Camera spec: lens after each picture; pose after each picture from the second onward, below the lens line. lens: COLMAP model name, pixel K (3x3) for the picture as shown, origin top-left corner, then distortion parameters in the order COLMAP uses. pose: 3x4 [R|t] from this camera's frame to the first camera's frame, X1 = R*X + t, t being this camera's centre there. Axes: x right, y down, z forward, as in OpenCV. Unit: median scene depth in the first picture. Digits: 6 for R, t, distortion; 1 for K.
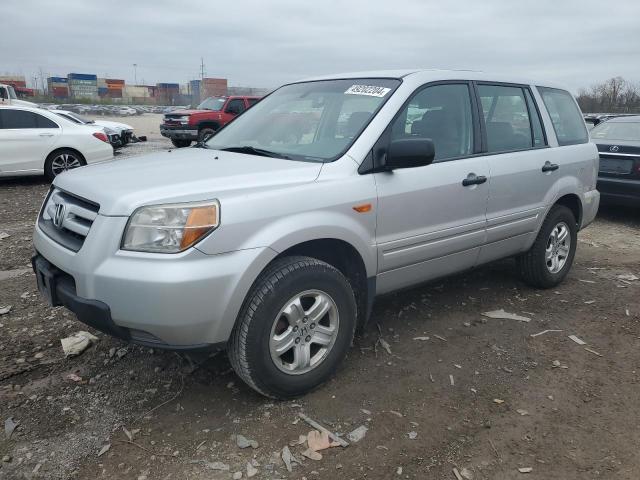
lens RADIAL K [[502.5, 0, 330.5], [0, 502.5, 241.9], [0, 0, 1]] dist [0.031412, 0.000135]
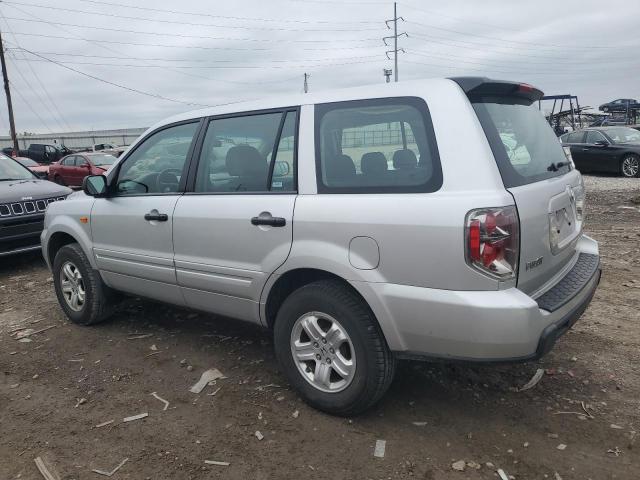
lens RADIAL K [[490.7, 0, 320.0], [0, 490.7, 240.0], [0, 0, 1]] dist [0.000555, 0.004155]
pose [[0.214773, 0.167823, -0.962137, 1.209070], [-0.184785, 0.974316, 0.128698, -0.242064], [0.959024, 0.150148, 0.240268, 0.983801]]
